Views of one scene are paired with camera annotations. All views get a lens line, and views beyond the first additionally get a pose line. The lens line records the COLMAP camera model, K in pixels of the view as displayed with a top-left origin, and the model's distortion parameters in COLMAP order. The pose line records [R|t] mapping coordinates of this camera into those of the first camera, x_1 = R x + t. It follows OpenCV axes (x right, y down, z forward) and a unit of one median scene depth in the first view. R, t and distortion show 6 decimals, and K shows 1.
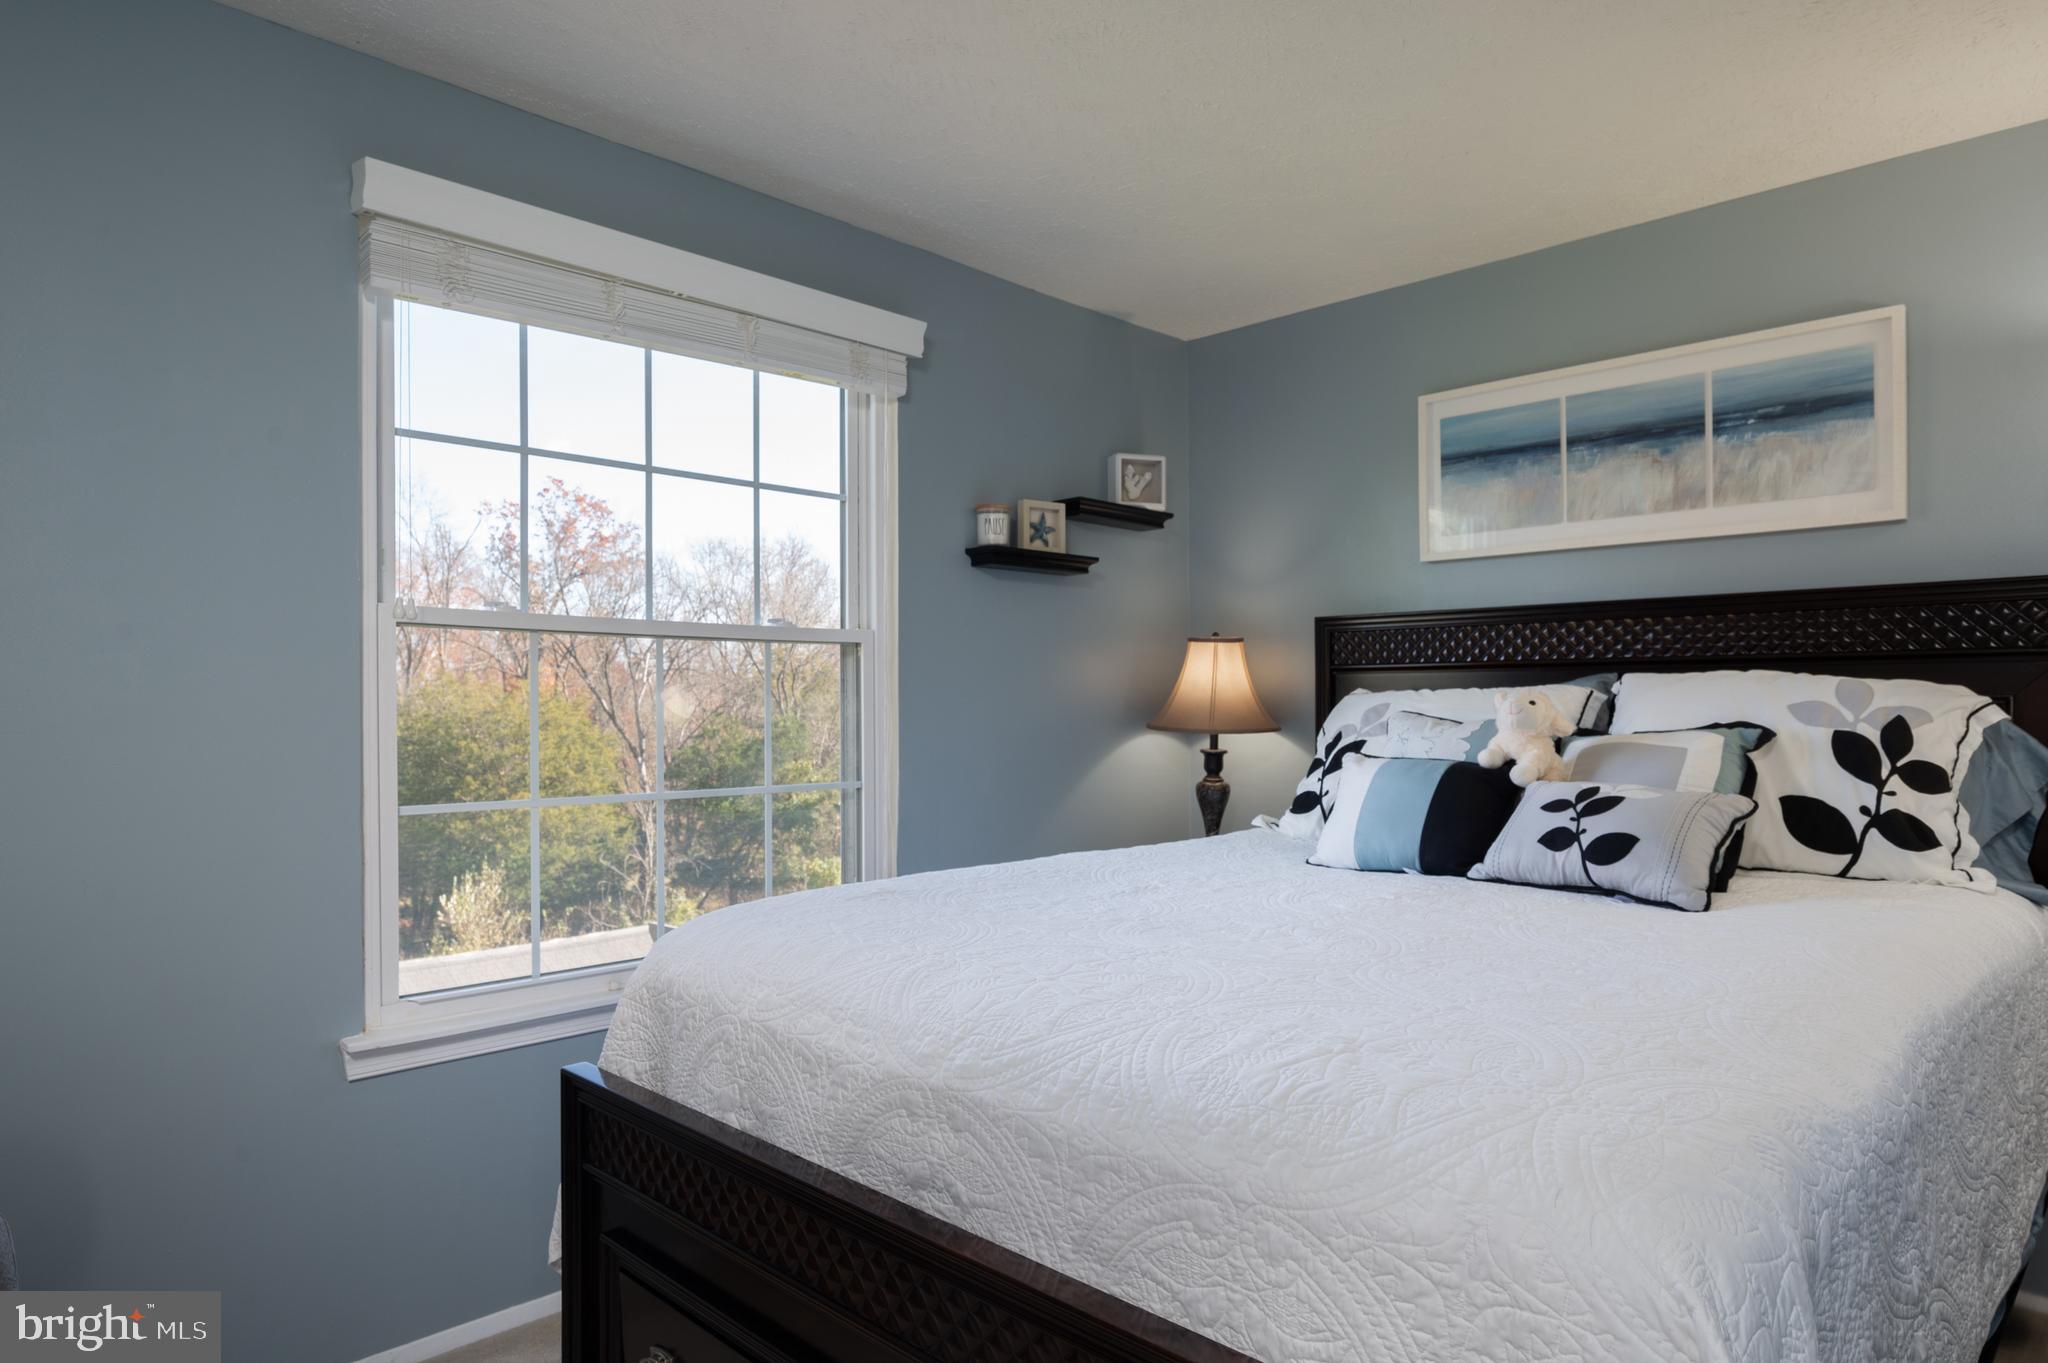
lens RADIAL K [[1234.8, 0, 989.7], [0, 1234.8, 701.4], [0, 0, 1]] dist [0.000333, -0.005444]
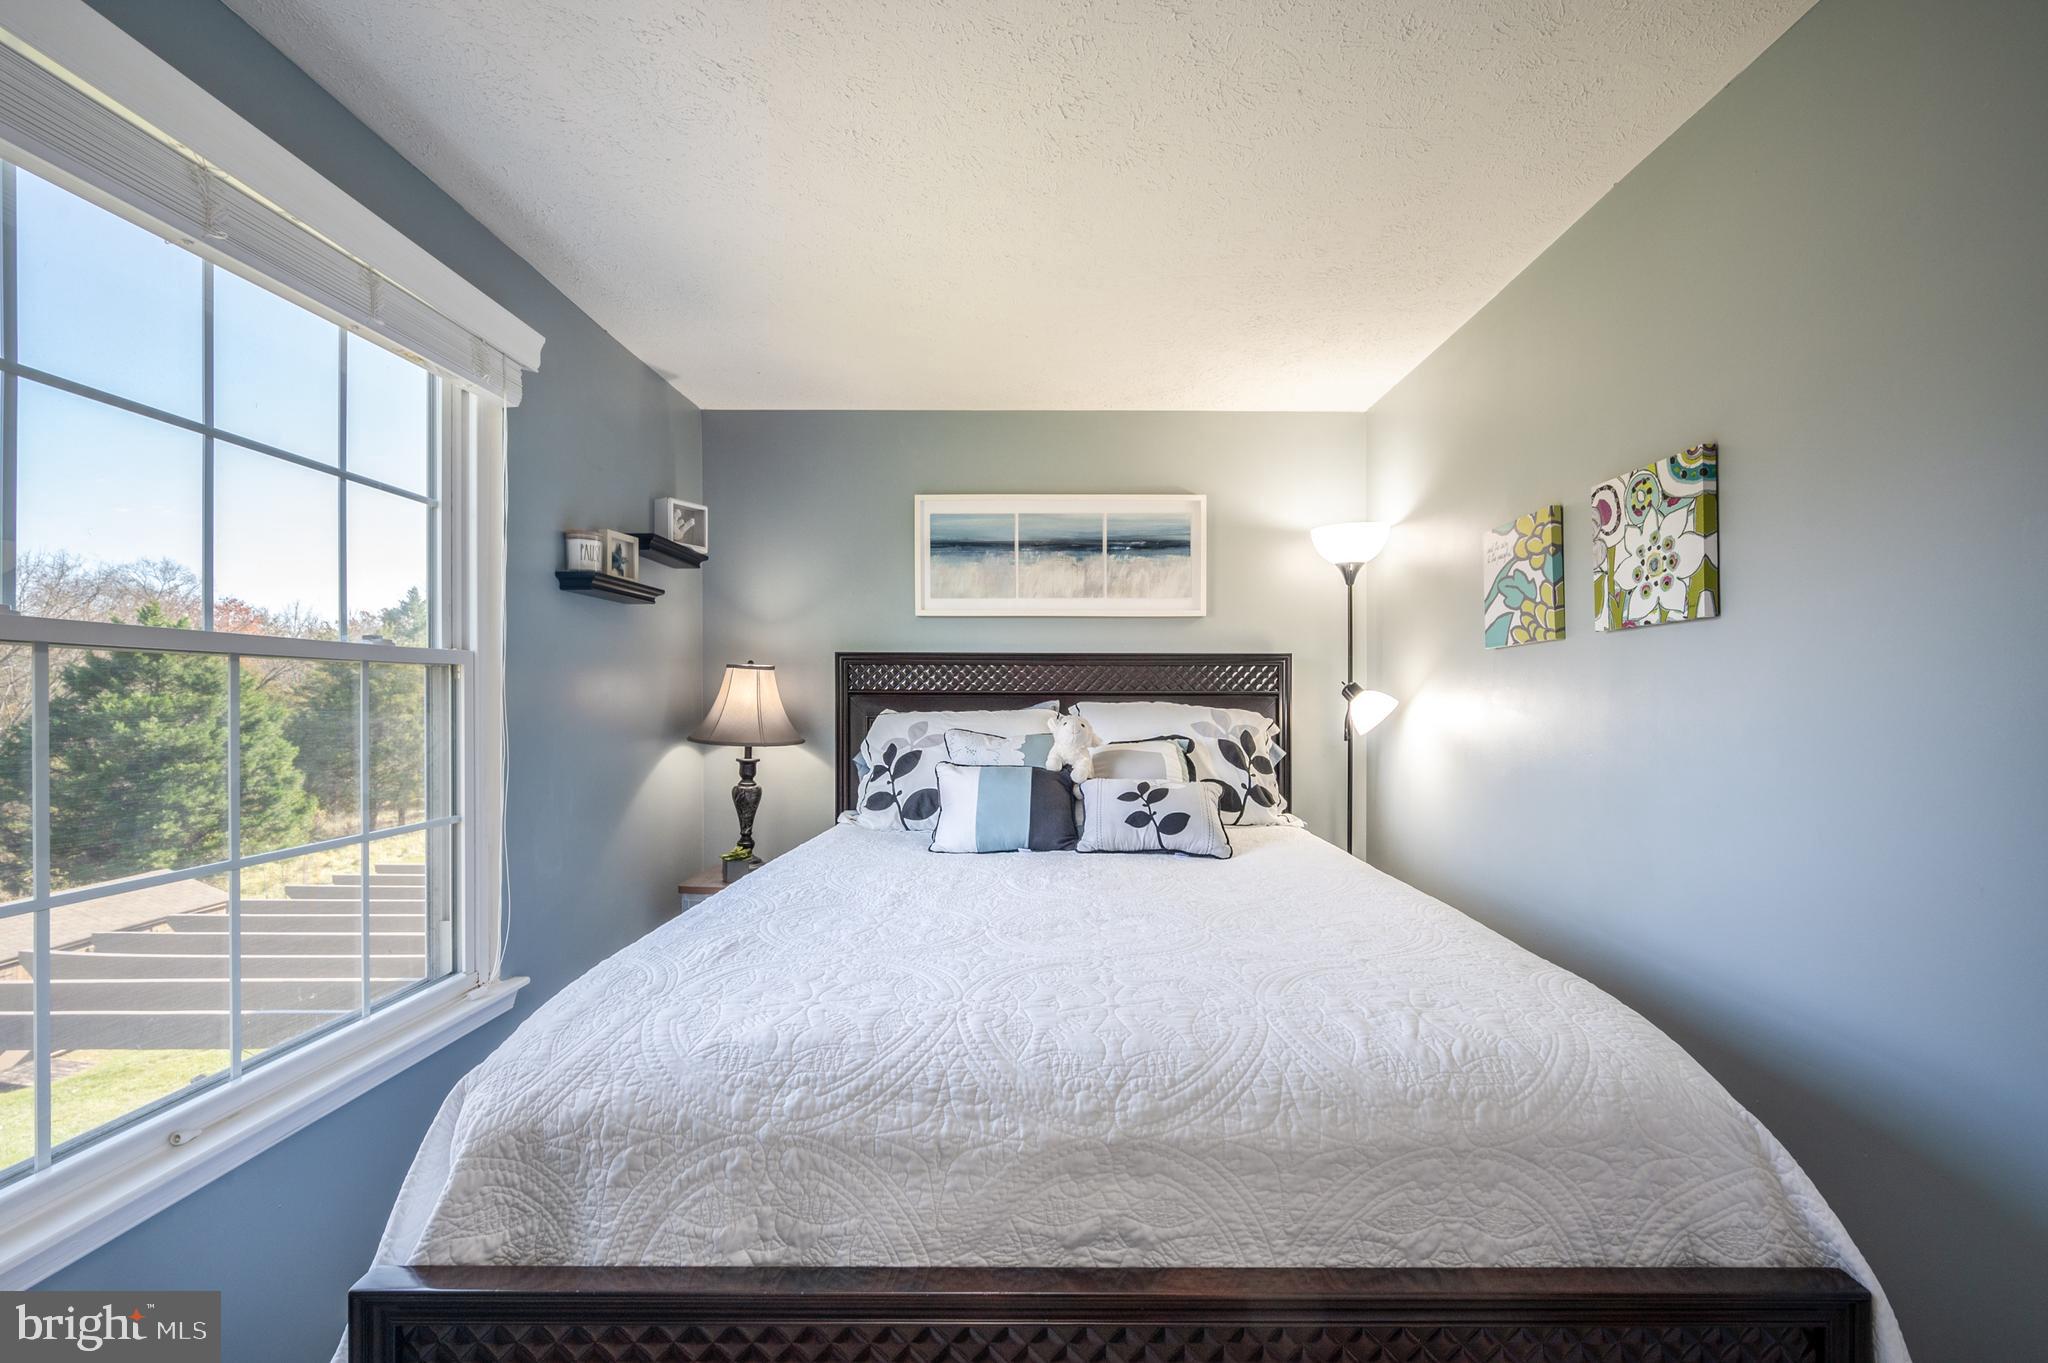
lens RADIAL K [[884.8, 0, 1028.6], [0, 884.8, 689.9], [0, 0, 1]] dist [-0.004580, 0.001182]
pose [[0.697923, 0.008550, 0.716122, -0.303023], [-0.004738, 0.999962, -0.007322, -0.027975], [-0.716157, 0.001717, 0.697937, 0.260597]]
